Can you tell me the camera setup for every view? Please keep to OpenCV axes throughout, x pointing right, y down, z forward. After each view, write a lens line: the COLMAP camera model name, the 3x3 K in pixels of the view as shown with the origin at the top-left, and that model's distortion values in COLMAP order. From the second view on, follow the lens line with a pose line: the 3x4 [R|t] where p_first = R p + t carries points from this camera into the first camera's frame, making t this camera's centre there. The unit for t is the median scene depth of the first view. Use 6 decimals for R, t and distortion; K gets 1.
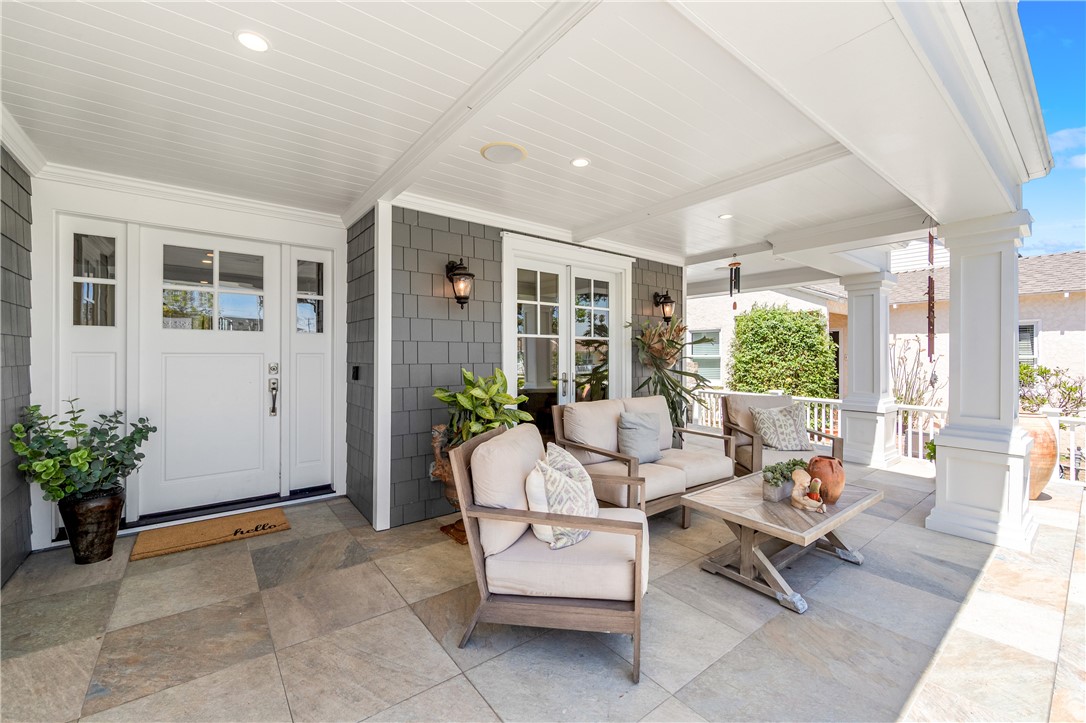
lens RADIAL K [[438.0, 0, 546.4], [0, 438.0, 355.9], [0, 0, 1]] dist [-0.002459, -0.000580]
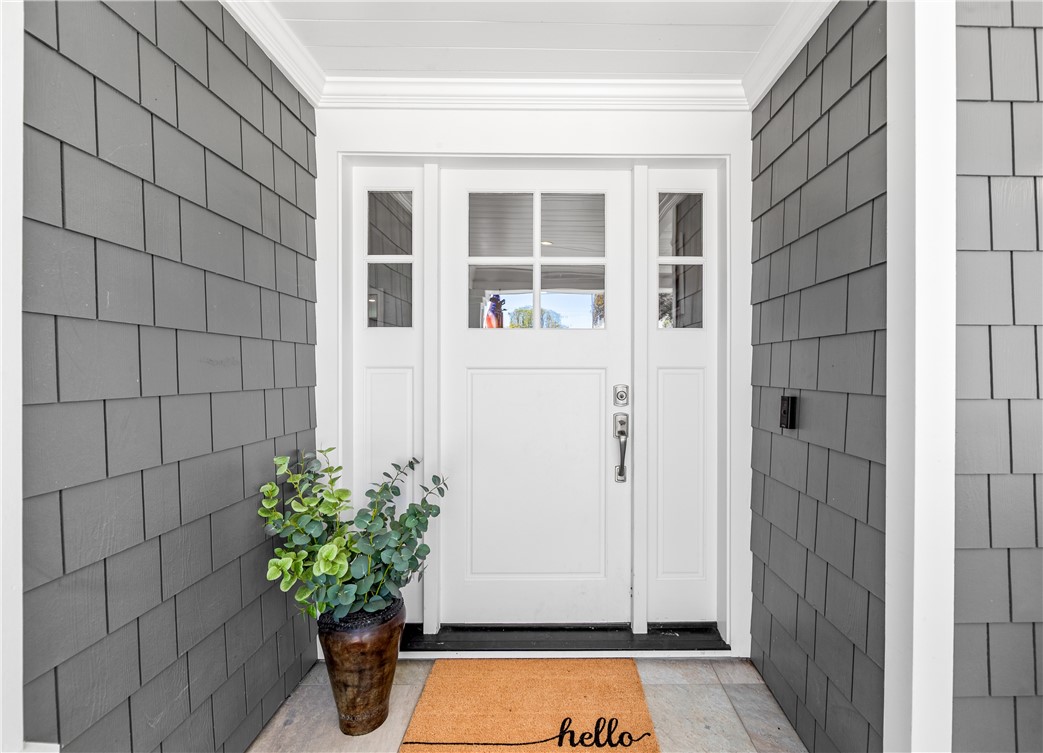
lens RADIAL K [[439.1, 0, 558.3], [0, 439.1, 373.8], [0, 0, 1]] dist [-0.000763, -0.000047]
pose [[0.791499, -0.000390, -0.611170, -0.396454], [0.001801, 0.999997, 0.001695, 0.000753], [0.611168, -0.002442, 0.791497, 0.585448]]
